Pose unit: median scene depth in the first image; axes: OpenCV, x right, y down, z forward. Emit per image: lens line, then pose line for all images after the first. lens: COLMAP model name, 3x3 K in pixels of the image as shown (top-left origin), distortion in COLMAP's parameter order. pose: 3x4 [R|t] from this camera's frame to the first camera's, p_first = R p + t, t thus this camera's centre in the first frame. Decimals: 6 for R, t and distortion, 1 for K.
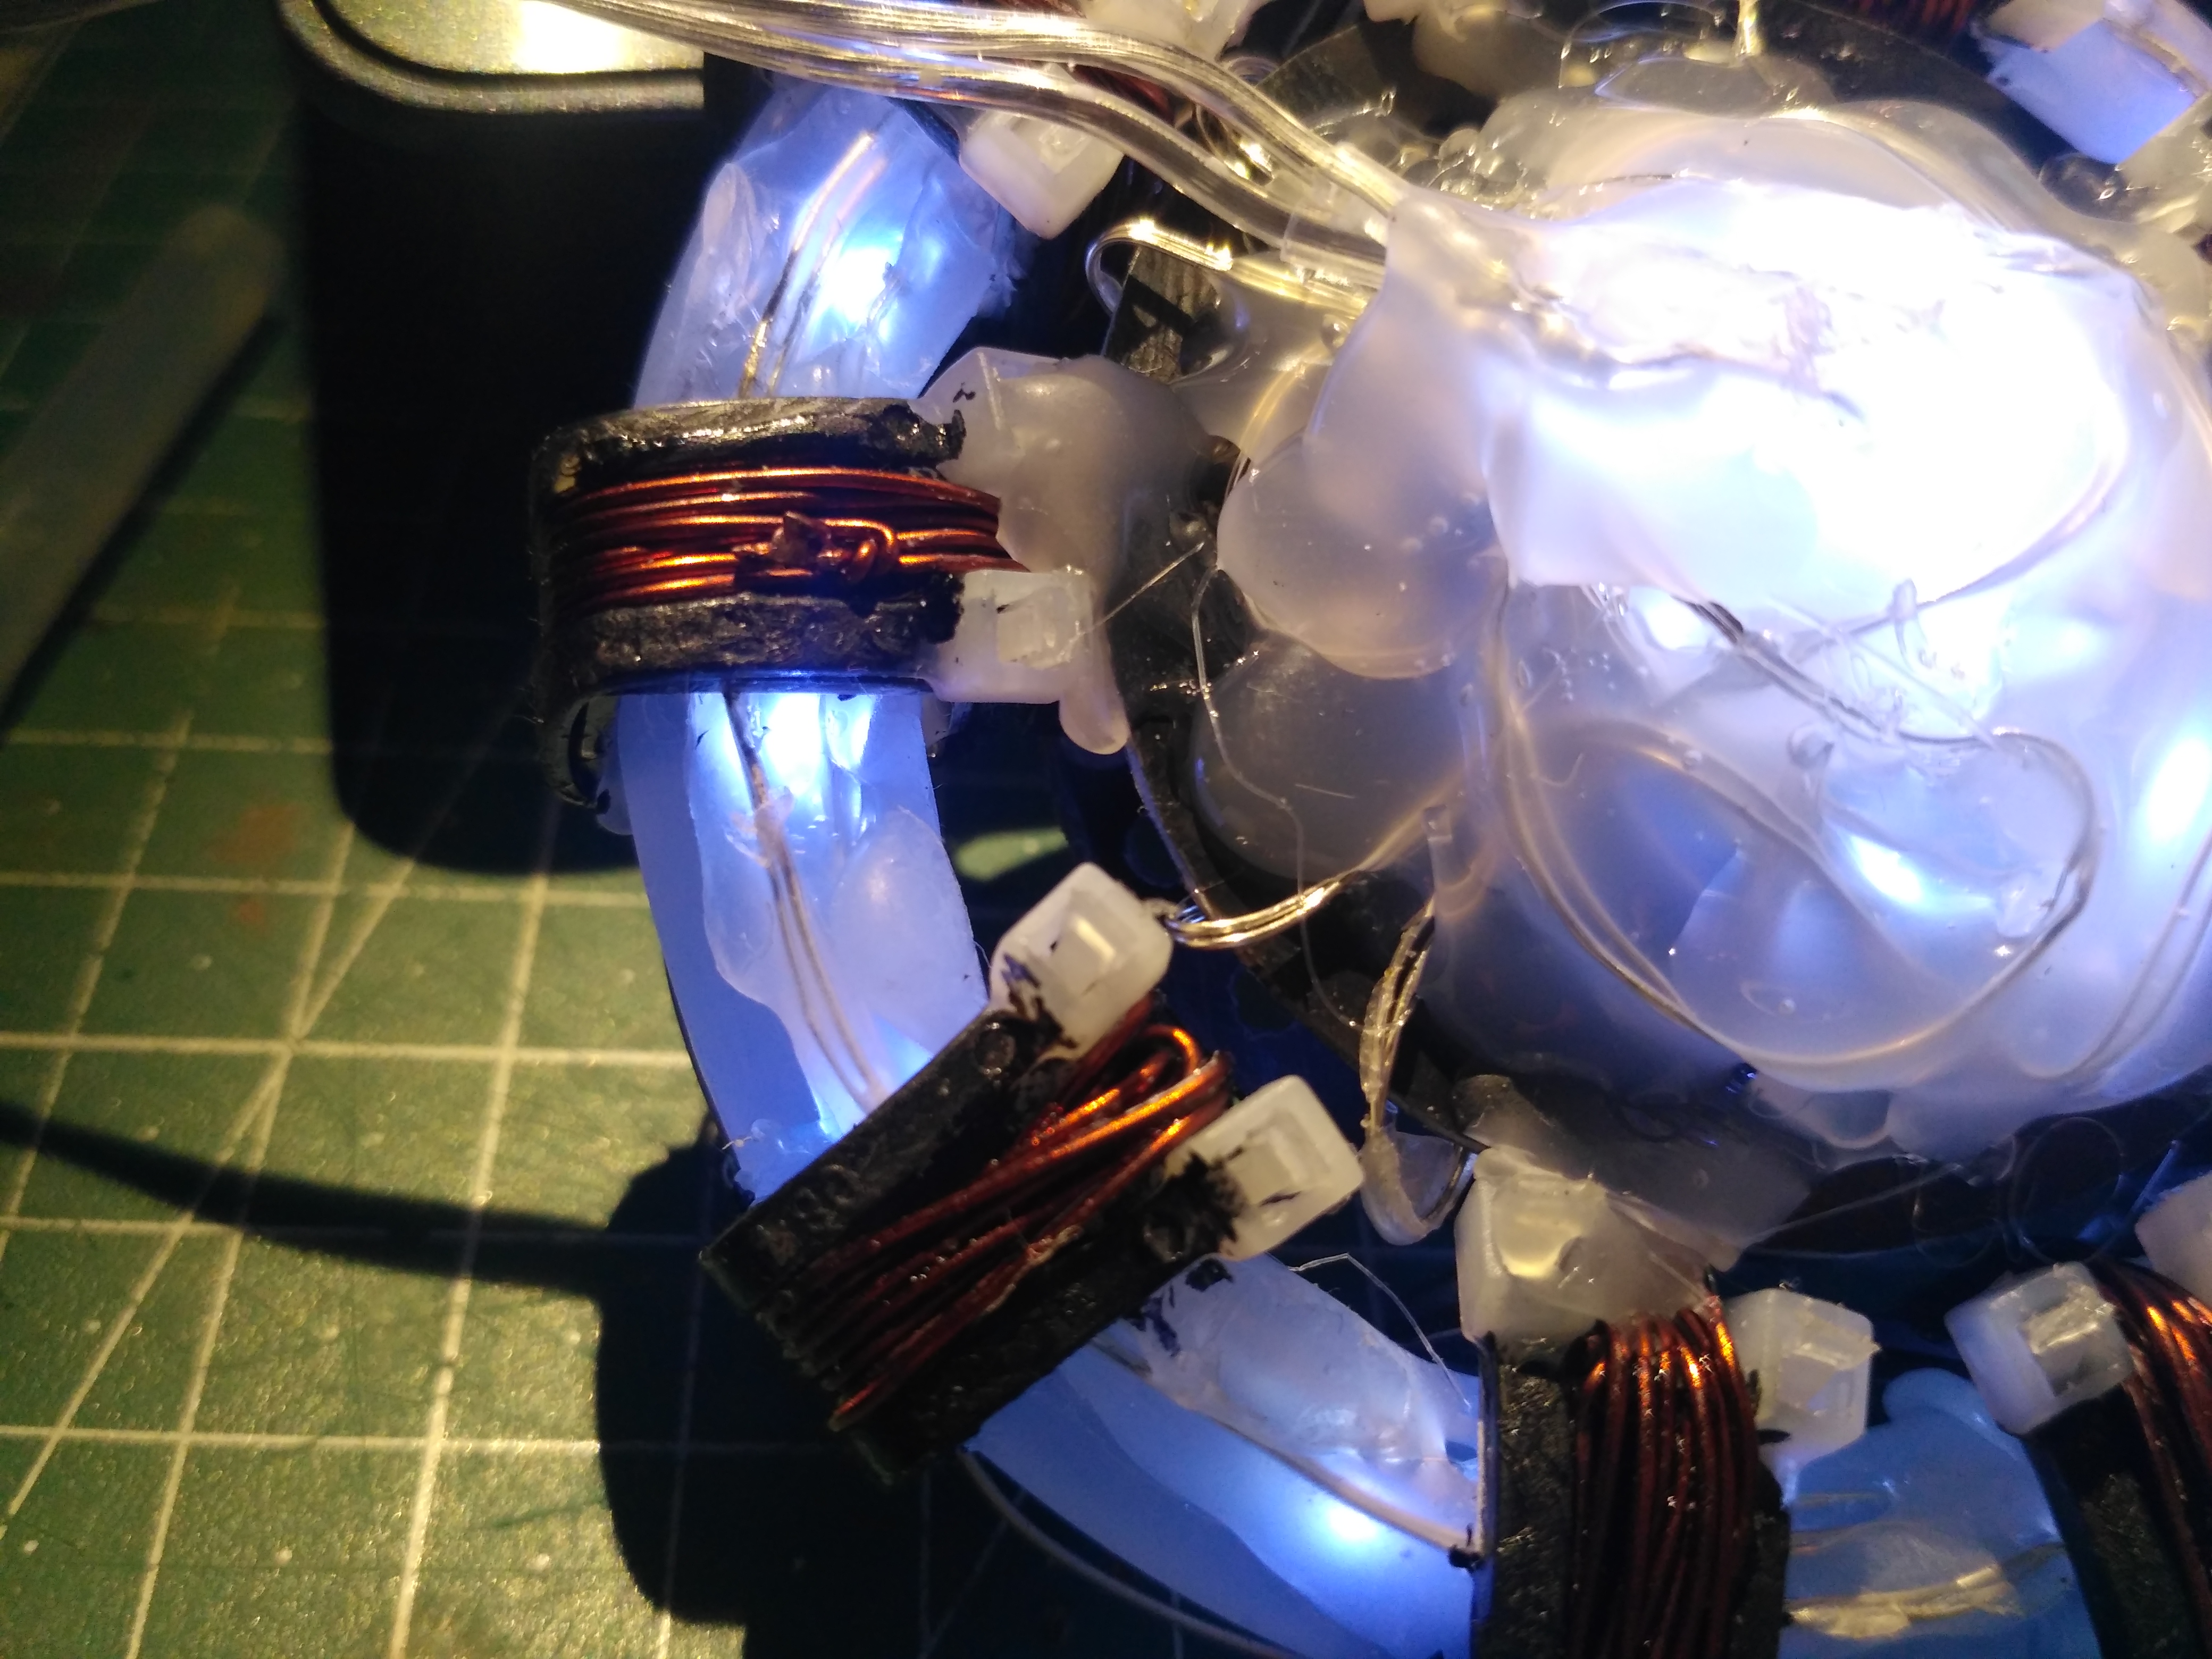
lens RADIAL K [[2101.8, 0, 1106.0], [0, 2101.8, 829.5], [0, 0, 1]] dist [0.075942, -0.253435]
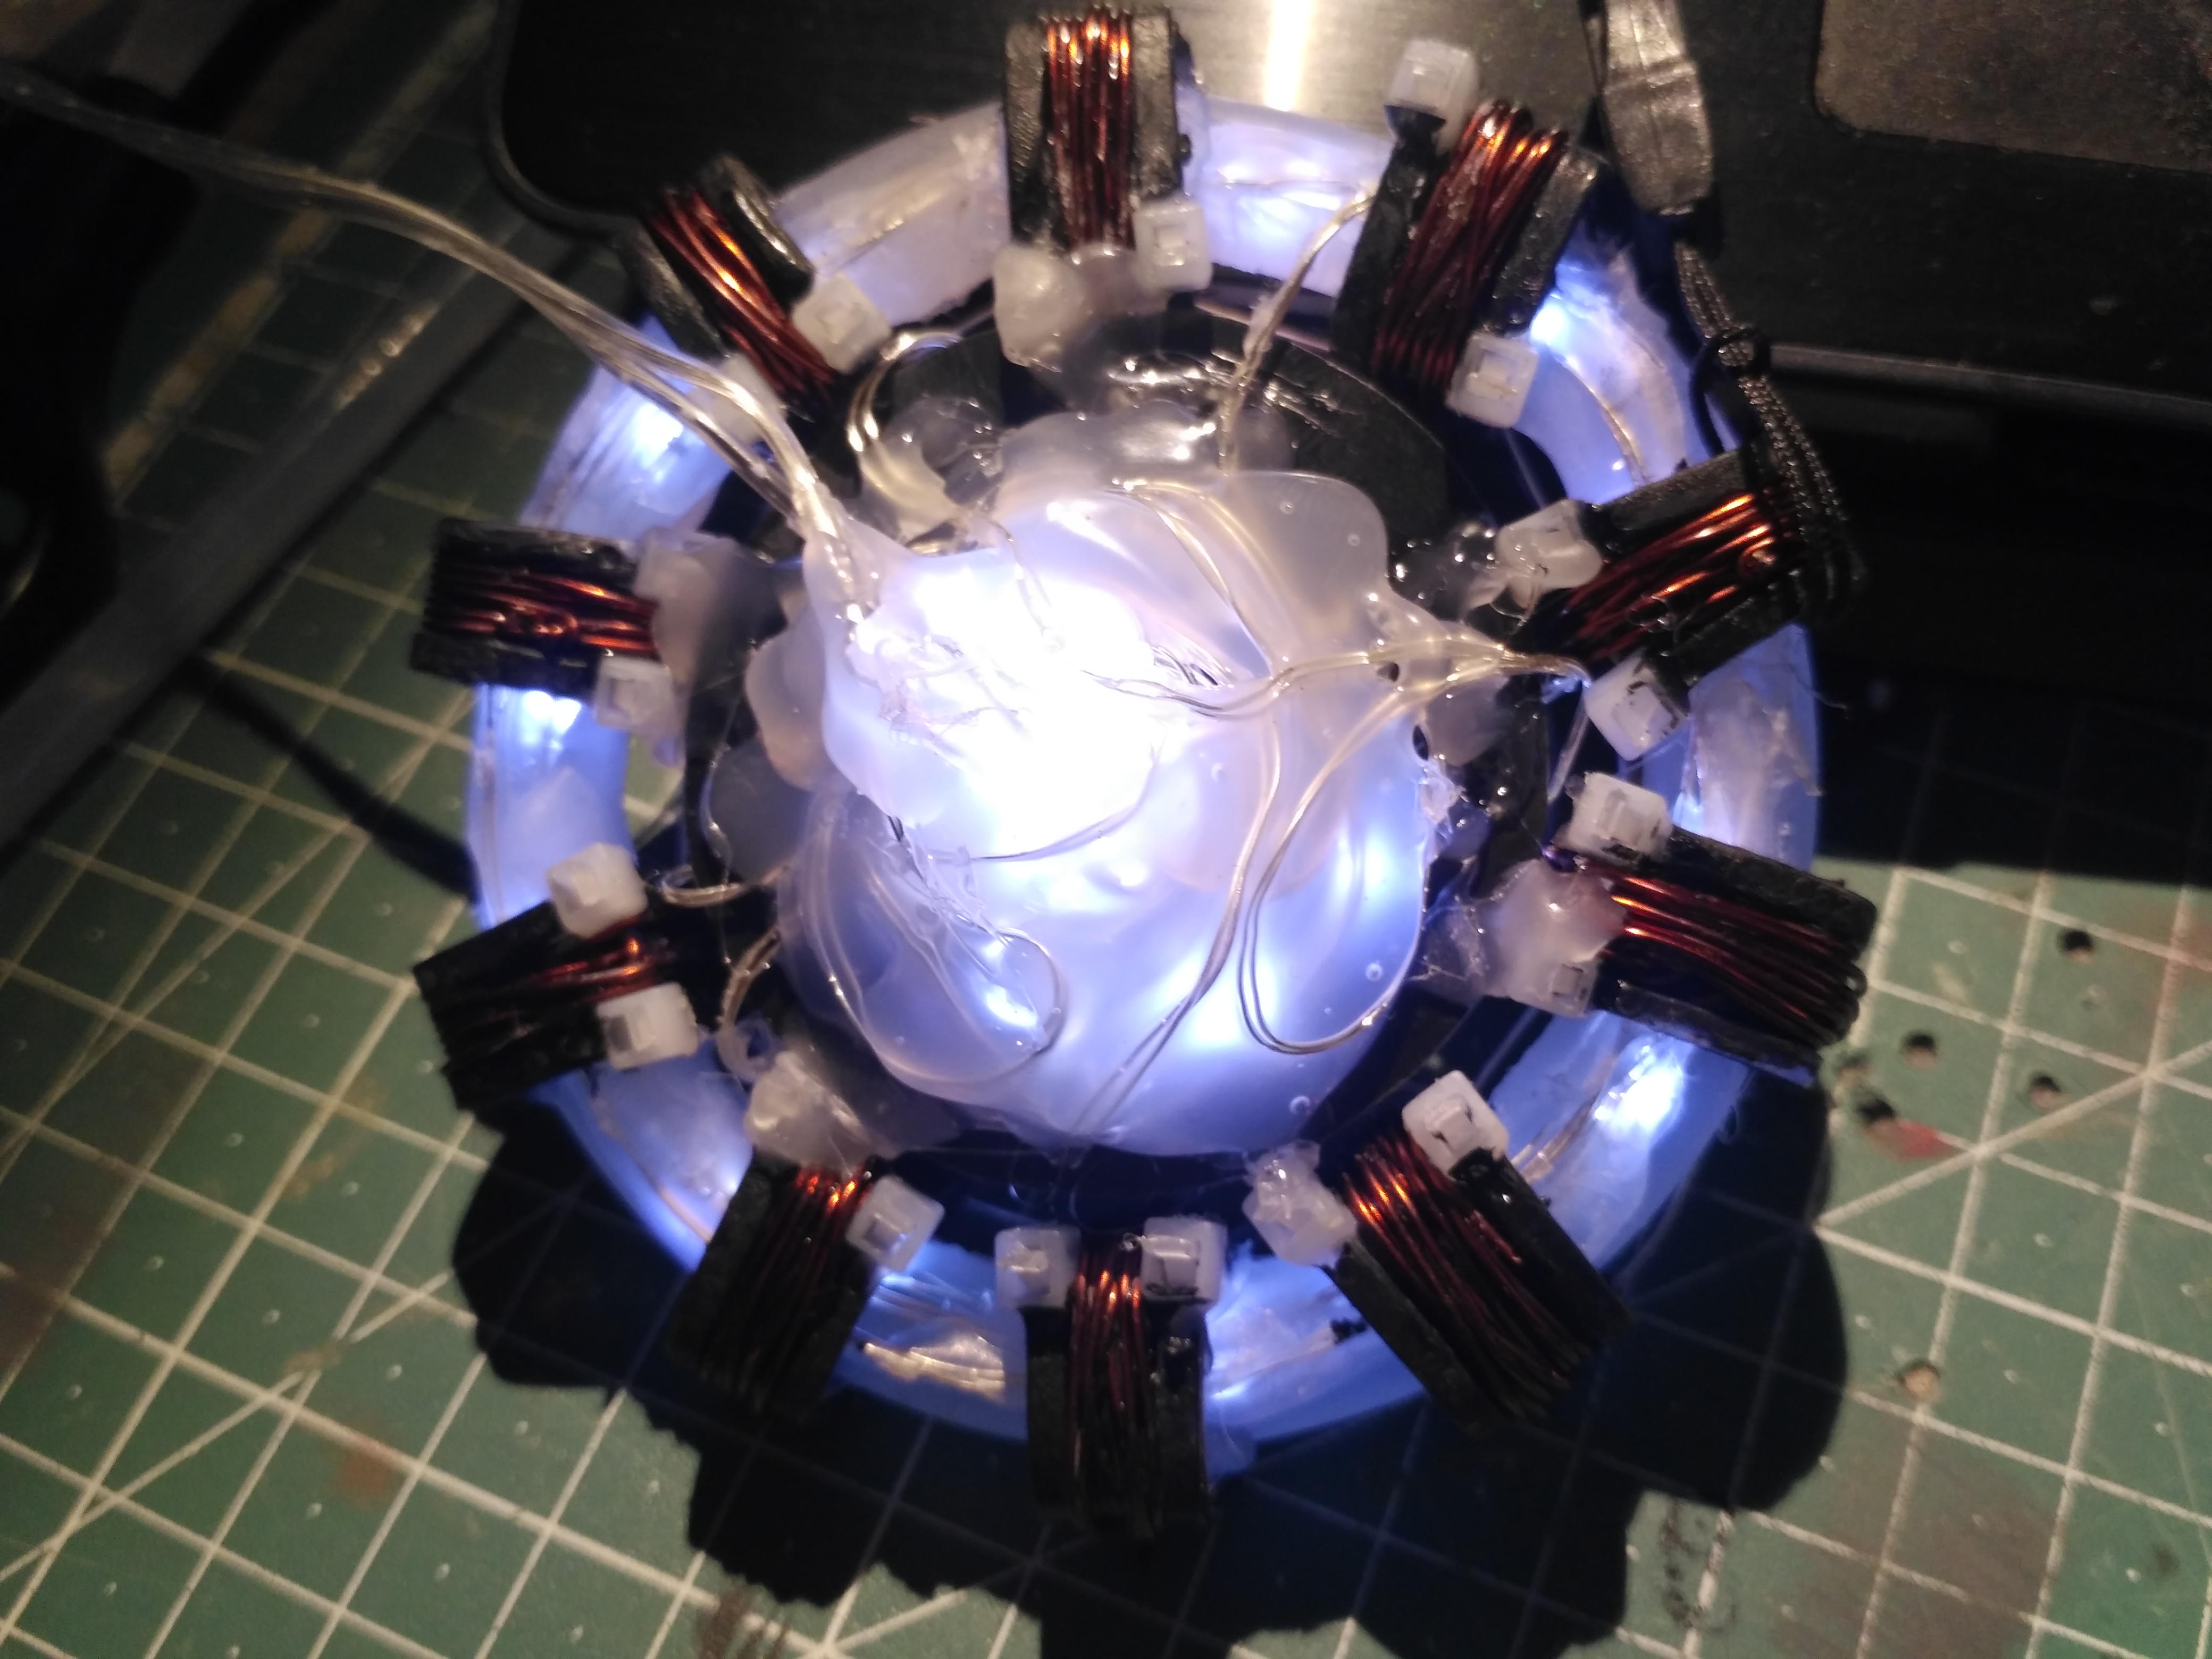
lens RADIAL K [[2101.8, 0, 1106.0], [0, 2101.8, 829.5], [0, 0, 1]] dist [0.075942, -0.253435]
pose [[0.886948, 0.307903, -0.344266, 0.980196], [-0.210089, 0.932754, 0.292971, -0.607735], [0.411322, -0.187524, 0.891992, -0.447217]]
